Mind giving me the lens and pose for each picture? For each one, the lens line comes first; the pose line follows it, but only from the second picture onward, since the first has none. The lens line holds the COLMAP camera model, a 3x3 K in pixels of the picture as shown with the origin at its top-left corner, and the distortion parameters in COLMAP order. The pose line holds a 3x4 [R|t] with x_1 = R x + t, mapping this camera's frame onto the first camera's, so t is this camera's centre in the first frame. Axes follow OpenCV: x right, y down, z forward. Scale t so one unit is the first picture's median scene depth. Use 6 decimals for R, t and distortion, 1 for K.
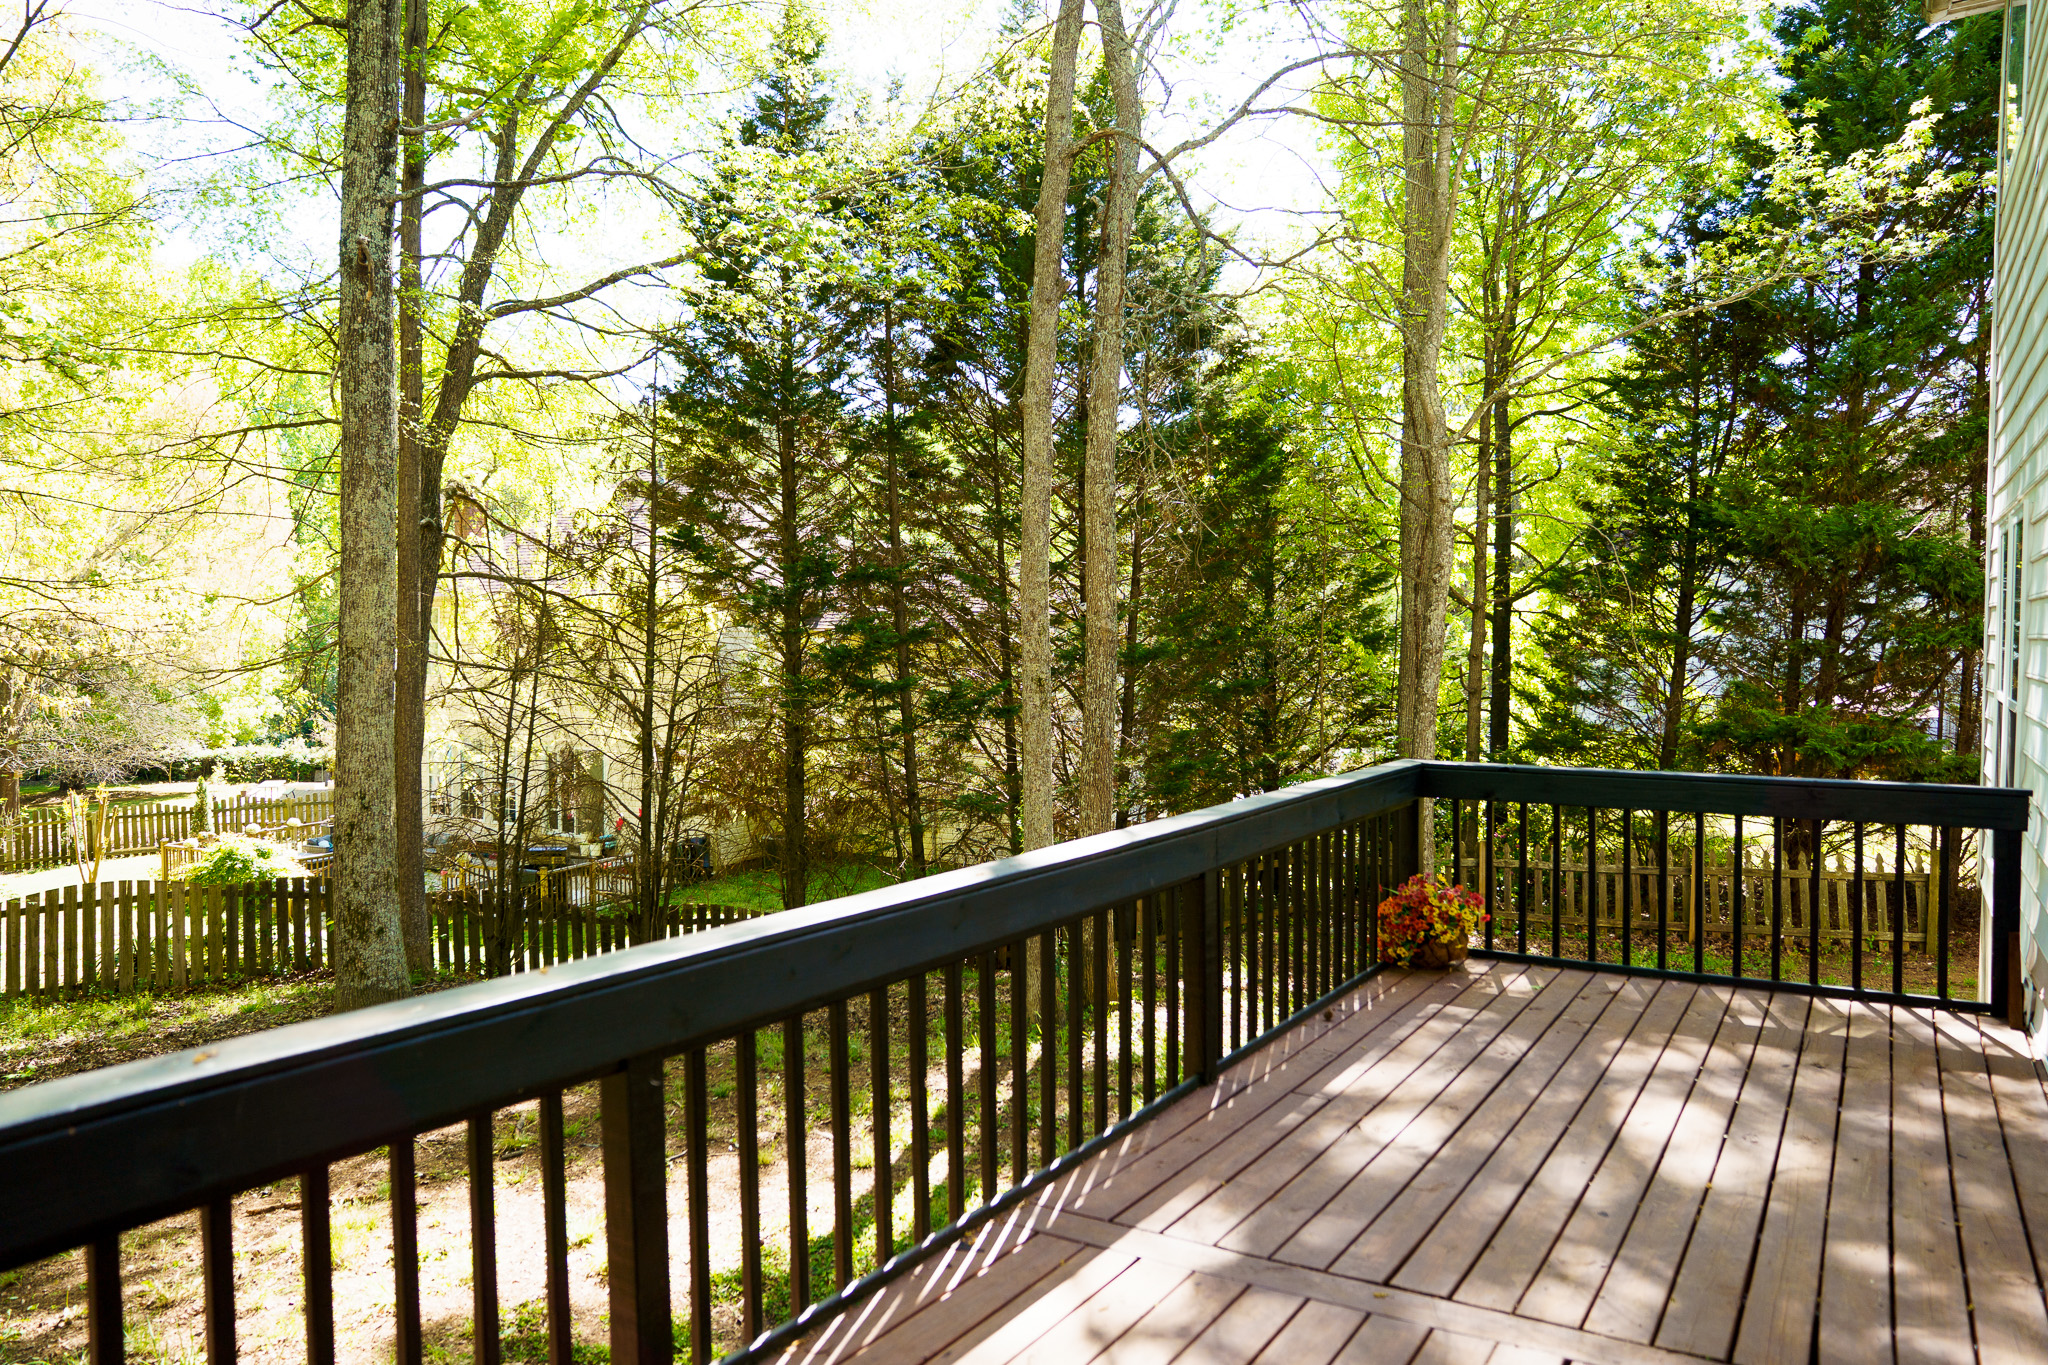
lens RADIAL K [[1417.0, 0, 1016.9], [0, 1417.0, 688.3], [0, 0, 1]] dist [-0.007359, 0.004021]
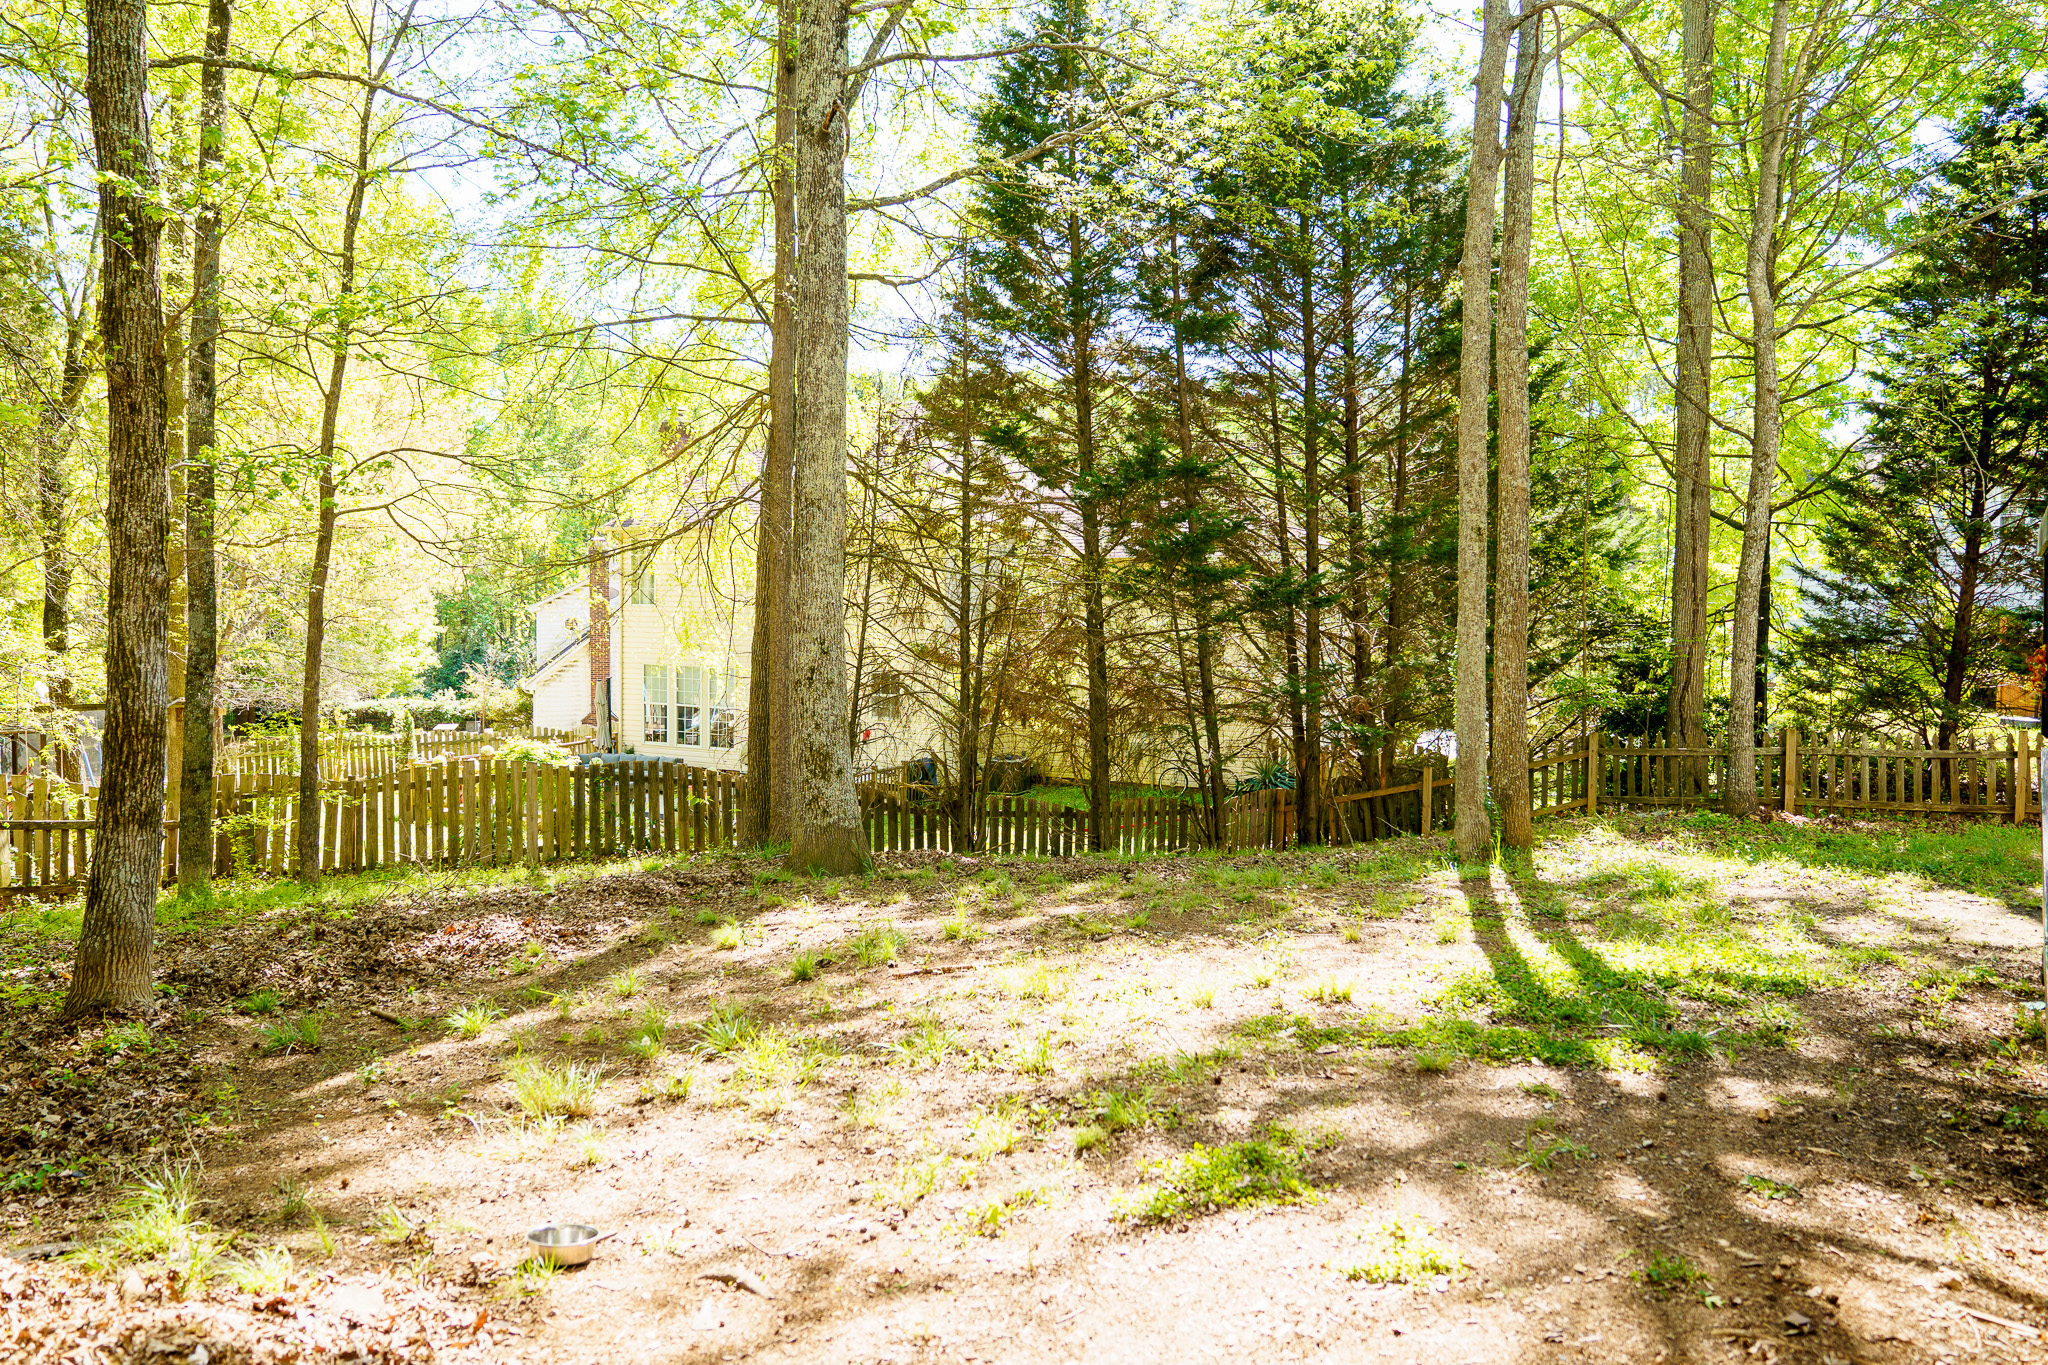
lens RADIAL K [[1417.0, 0, 1030.2], [0, 1417.0, 677.9], [0, 0, 1]] dist [-0.007359, 0.004021]
pose [[0.999835, 0.000882, -0.018158, -0.177901], [-0.000865, 0.999999, 0.000972, 0.062339], [0.018159, -0.000957, 0.999835, -0.025253]]
